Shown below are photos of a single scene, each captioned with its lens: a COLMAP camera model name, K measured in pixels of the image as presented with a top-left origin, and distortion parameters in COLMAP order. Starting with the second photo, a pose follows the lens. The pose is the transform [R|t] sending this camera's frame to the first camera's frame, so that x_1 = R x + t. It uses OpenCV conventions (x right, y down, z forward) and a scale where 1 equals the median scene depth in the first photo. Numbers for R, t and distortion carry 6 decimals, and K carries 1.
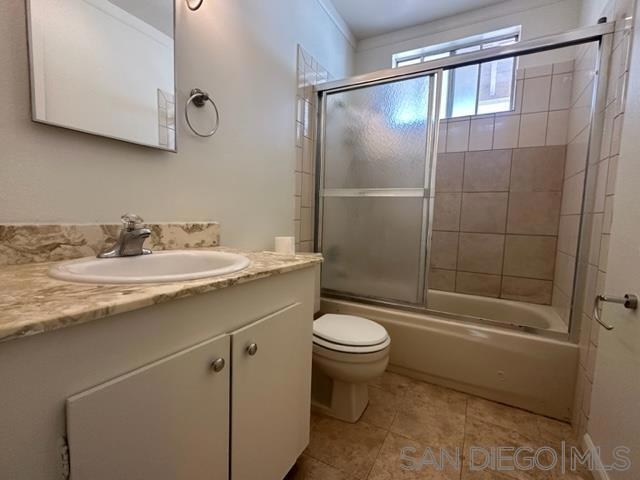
lens RADIAL K [[296.2, 0, 320.0], [0, 296.2, 241.5], [0, 0, 1]] dist [-0.000656, -0.000031]
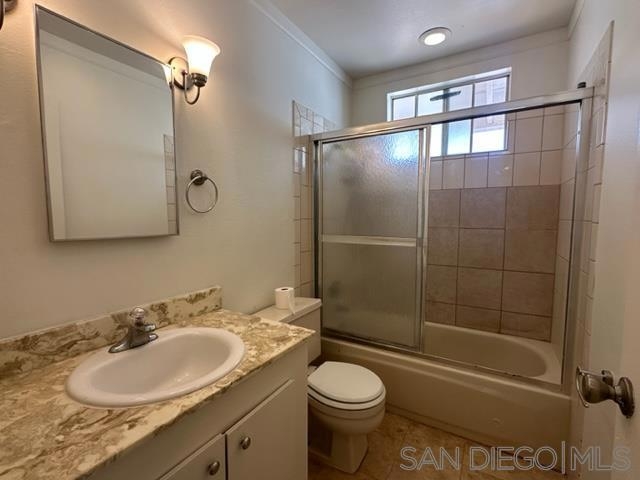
lens RADIAL K [[296.2, 0, 320.0], [0, 296.2, 241.5], [0, 0, 1]] dist [-0.000656, -0.000031]
pose [[0.998988, -0.027257, -0.035765, 0.049833], [0.026997, 0.999606, -0.007725, -0.172081], [0.035961, 0.006751, 0.999330, -0.048582]]
